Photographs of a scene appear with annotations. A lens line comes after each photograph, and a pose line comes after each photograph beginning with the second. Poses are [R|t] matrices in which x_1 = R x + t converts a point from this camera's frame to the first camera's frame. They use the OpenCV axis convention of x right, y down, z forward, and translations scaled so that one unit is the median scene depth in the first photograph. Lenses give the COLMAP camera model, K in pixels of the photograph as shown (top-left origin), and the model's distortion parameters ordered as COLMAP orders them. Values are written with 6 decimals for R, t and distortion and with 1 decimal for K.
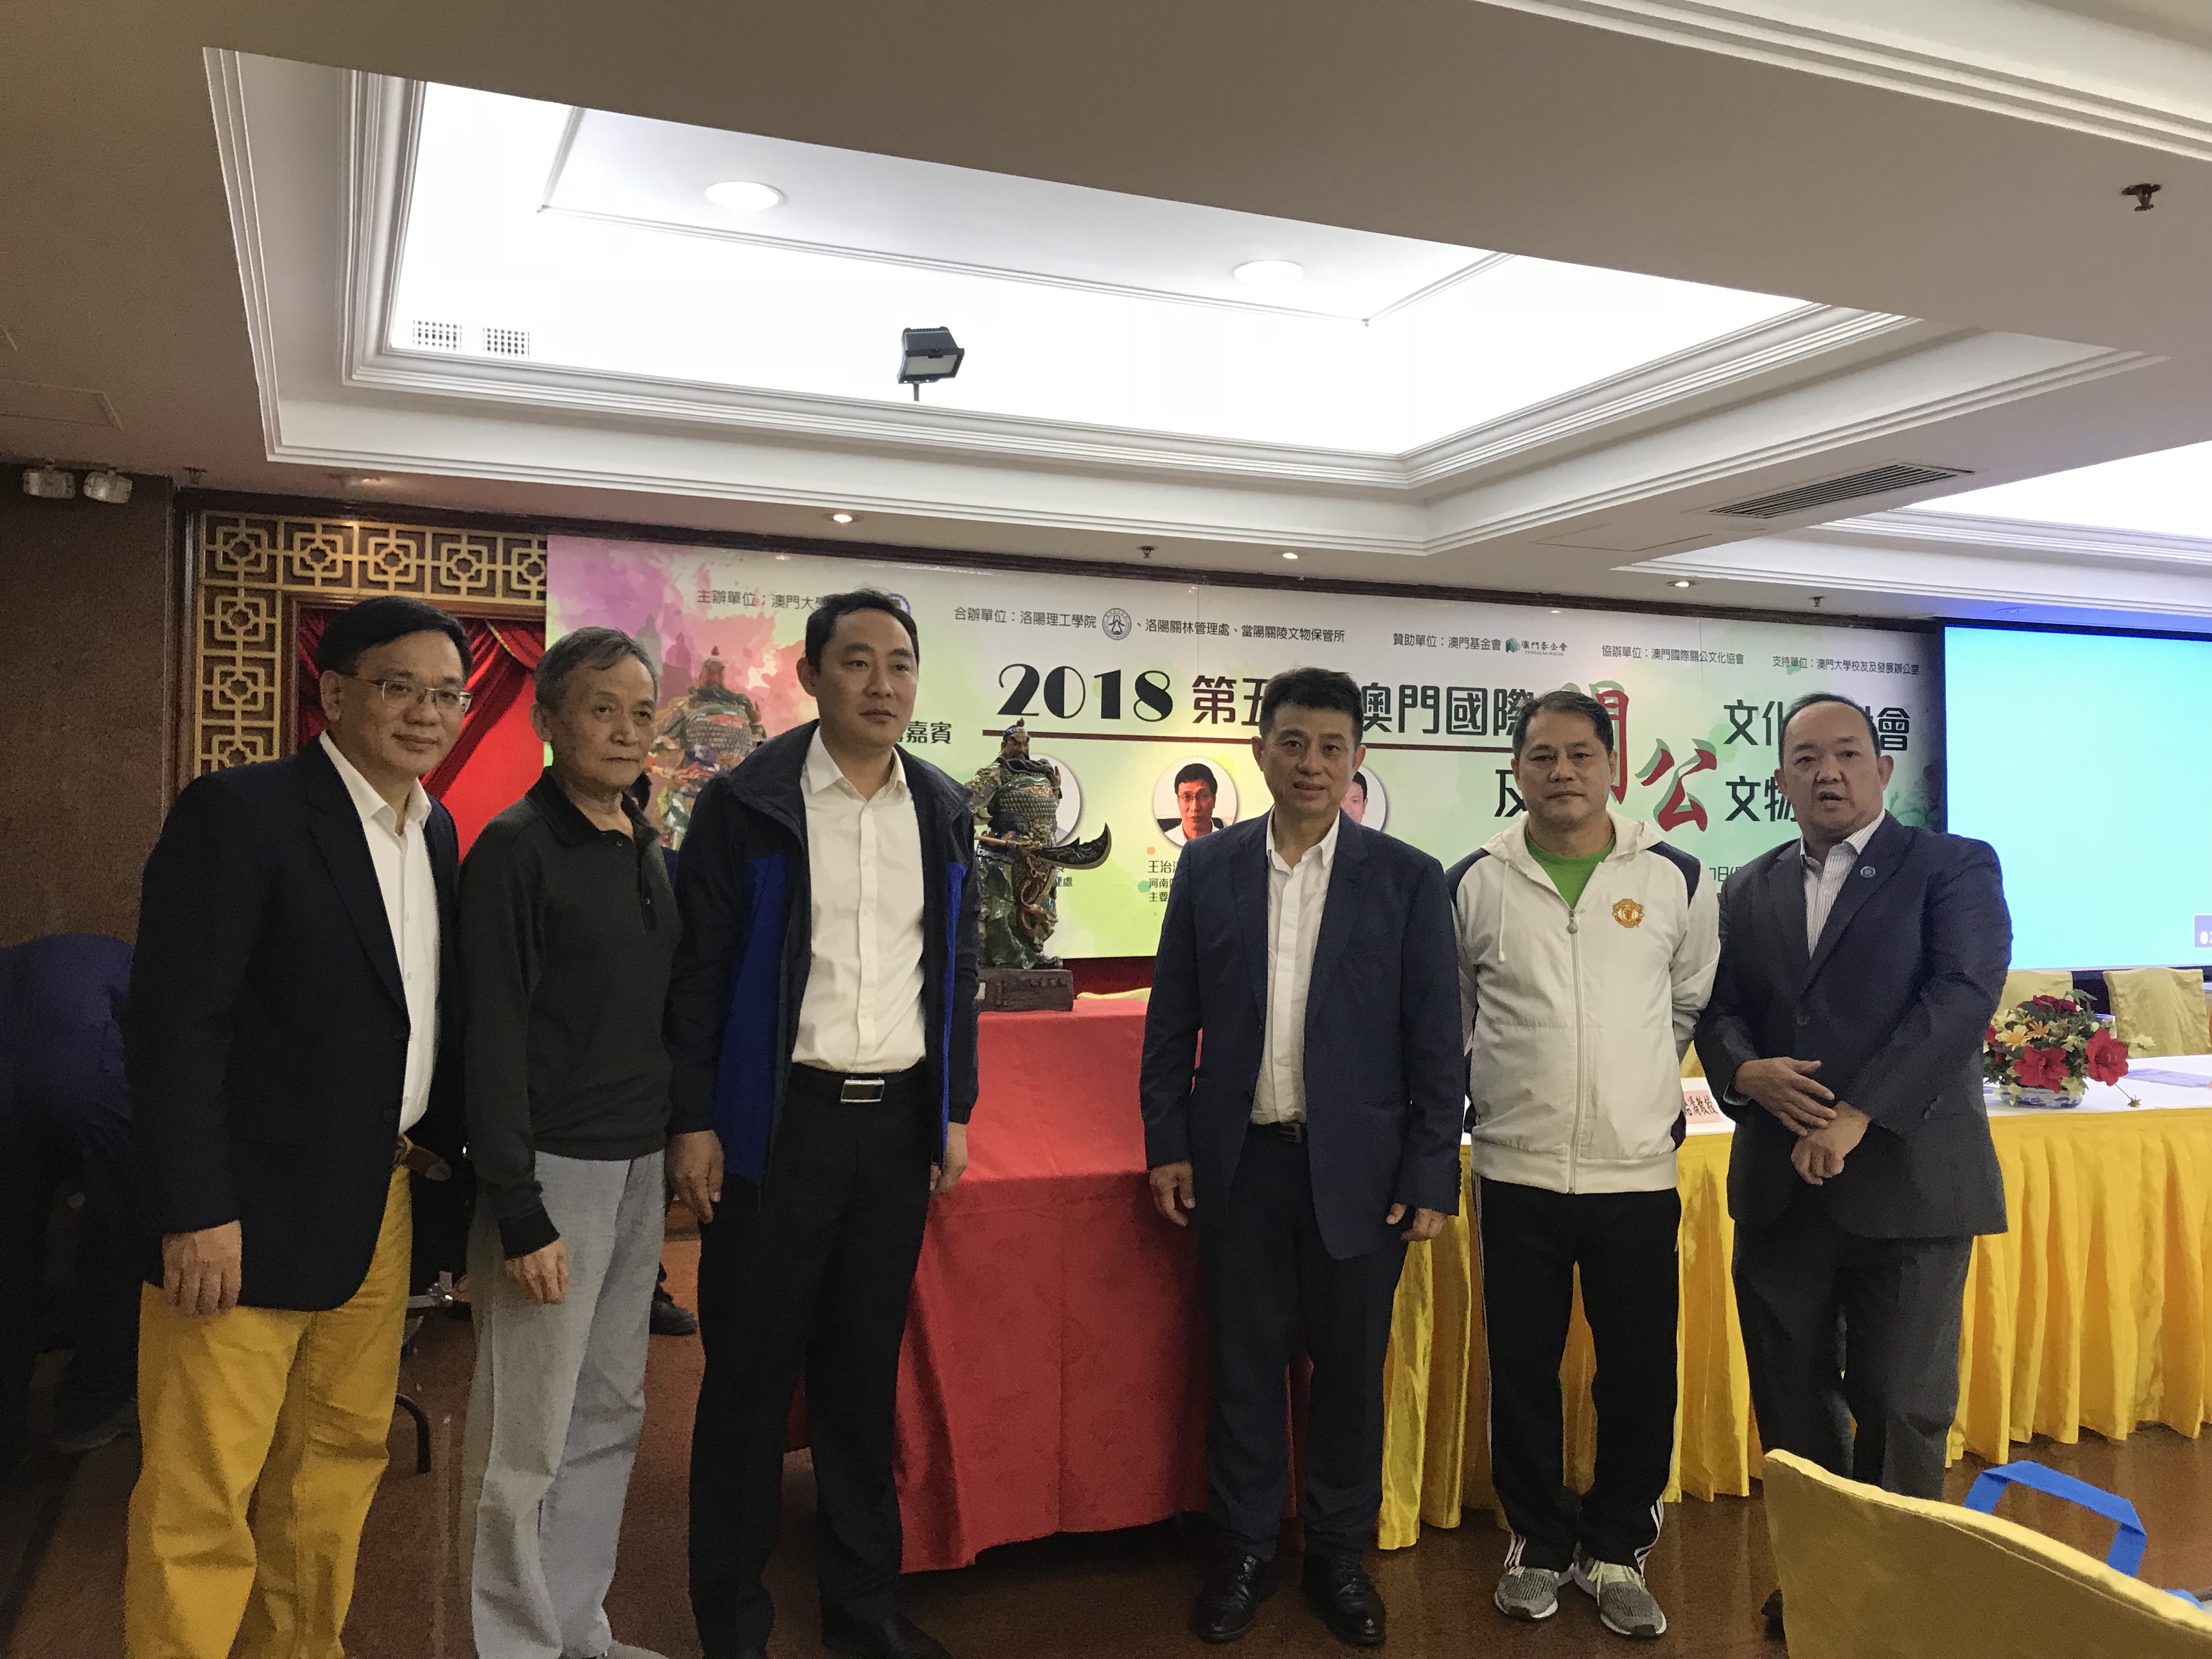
lens RADIAL K [[1852.7, 0, 1103.6], [0, 1852.7, 829.1], [0, 0, 1]] dist [0.003059, 0.022136]
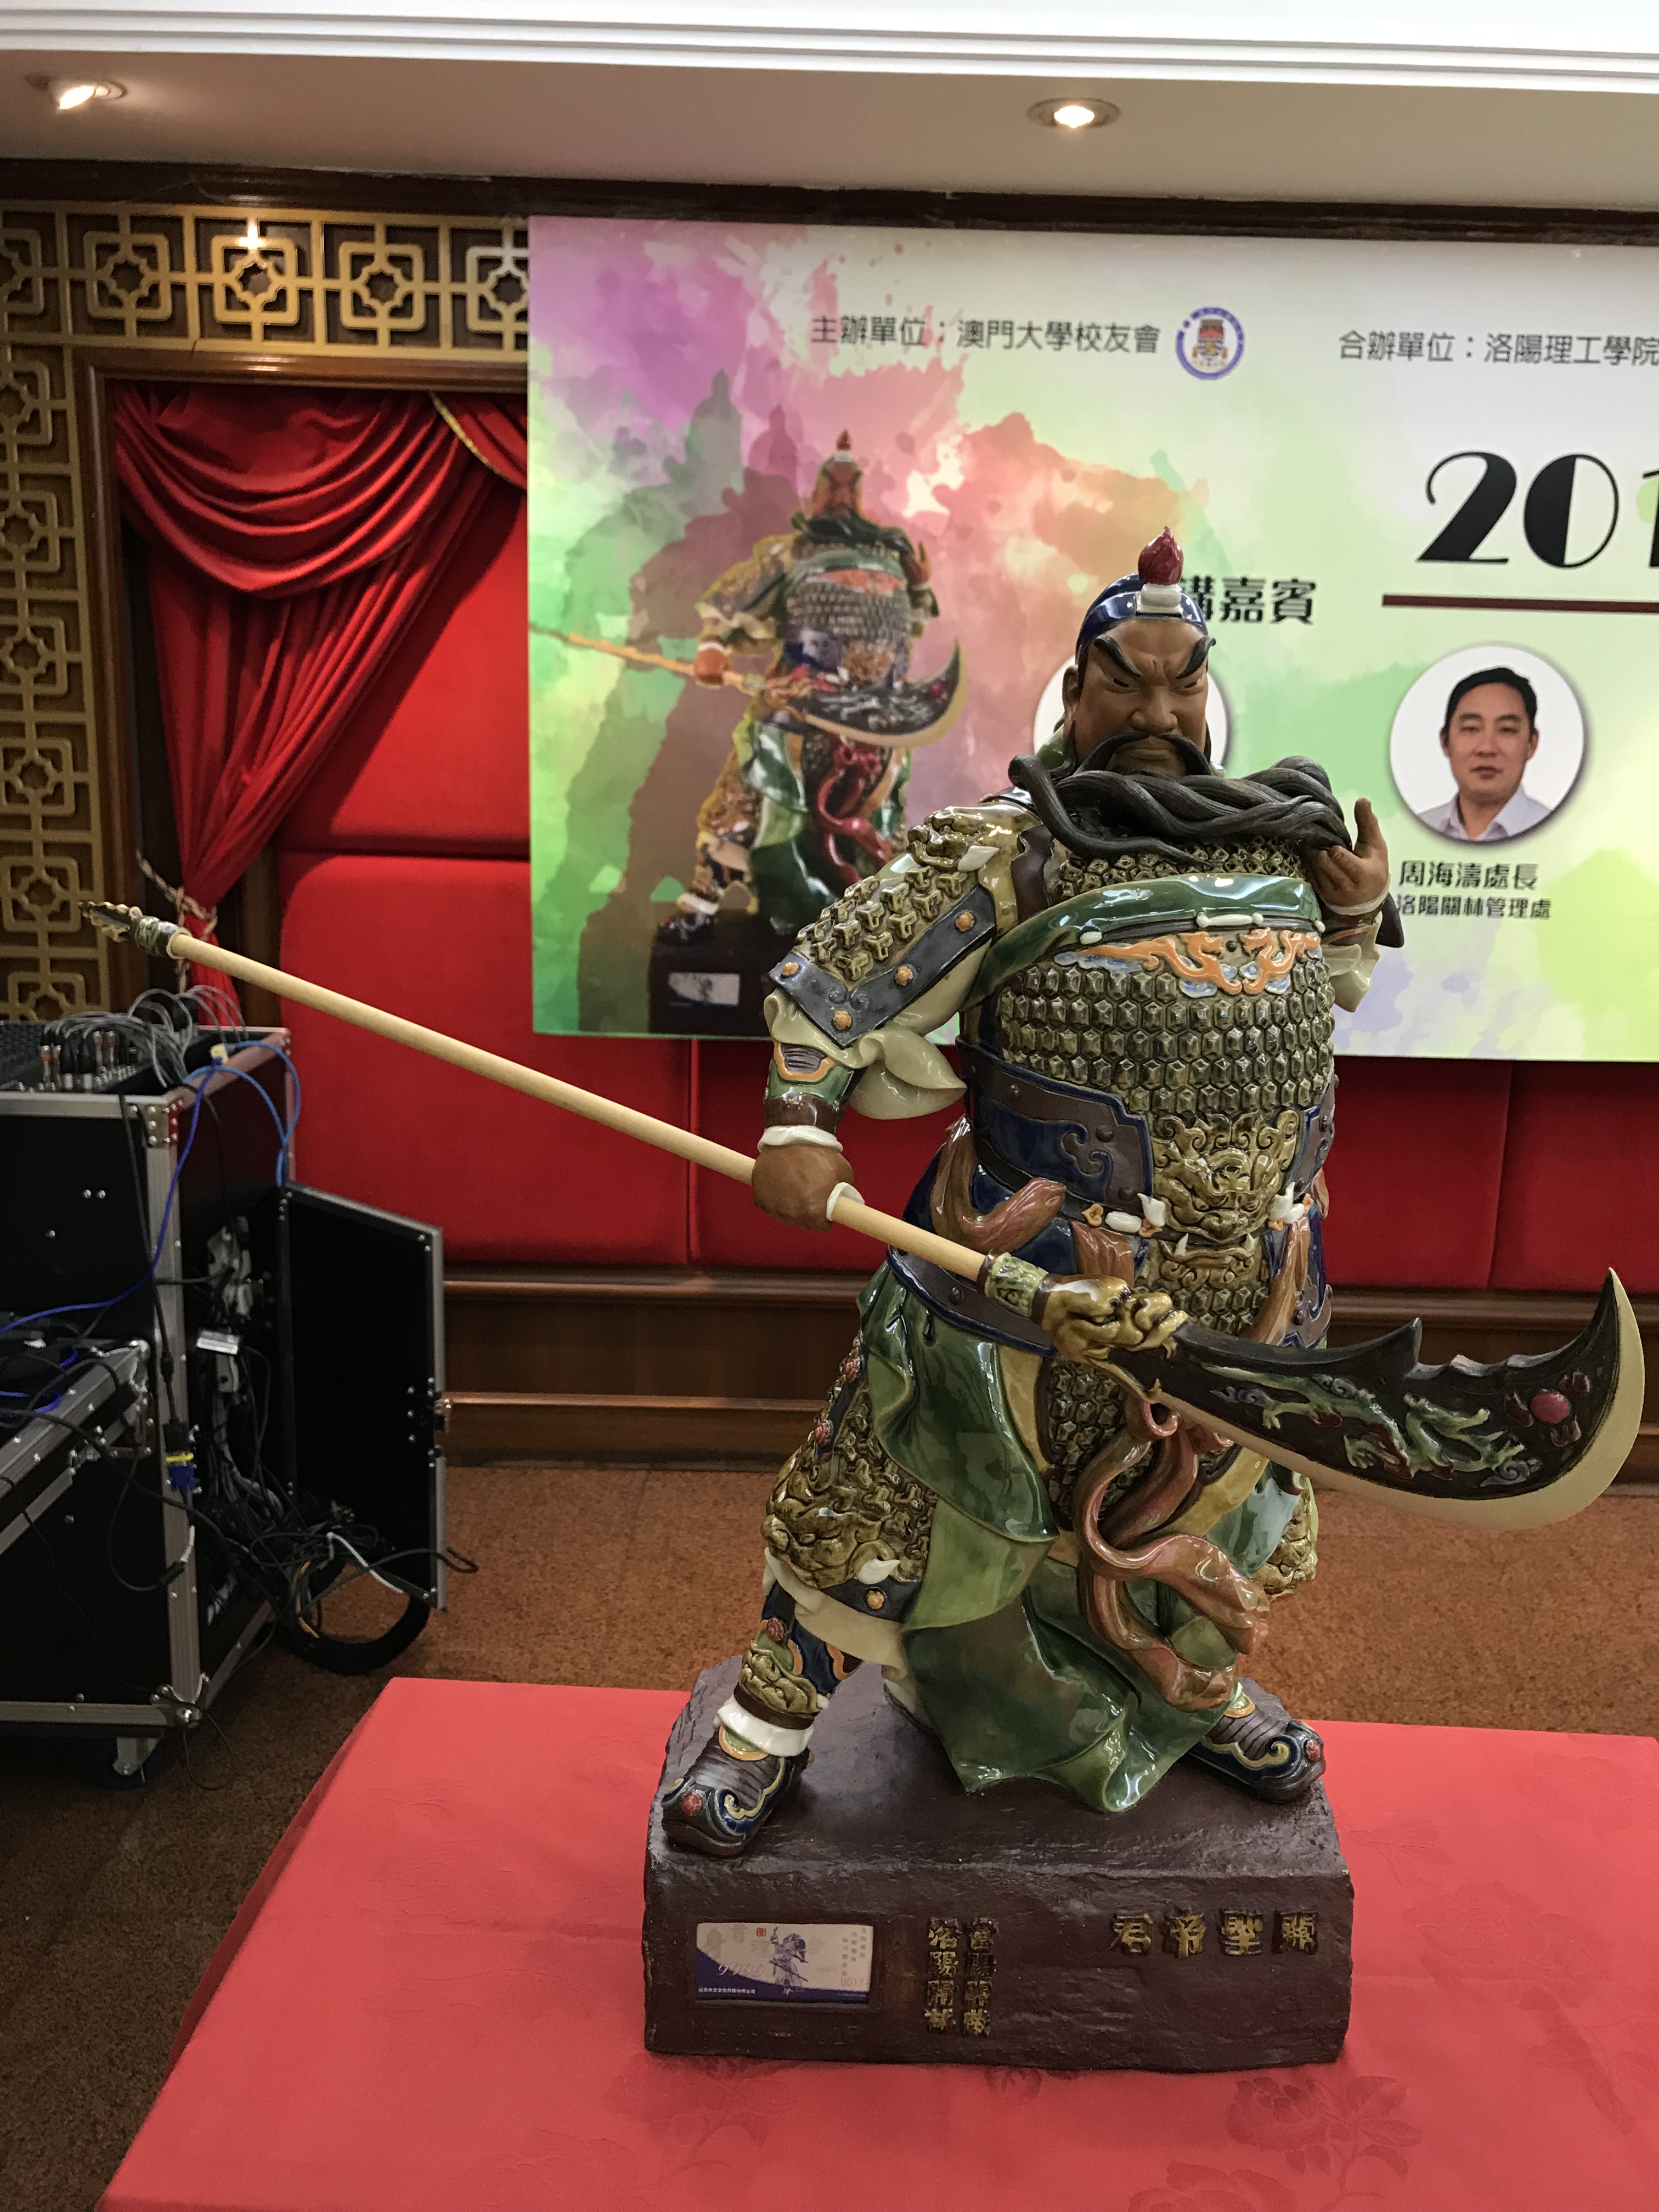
lens RADIAL K [[1852.7, 0, 828.7], [0, 1852.7, 1084.8], [0, 0, 1]] dist [0.003059, 0.022136]
pose [[0.919234, 0.092056, -0.382799, -0.000207], [-0.012274, 0.978509, 0.205840, -0.027680], [0.393521, -0.184517, 0.900608, 0.507072]]
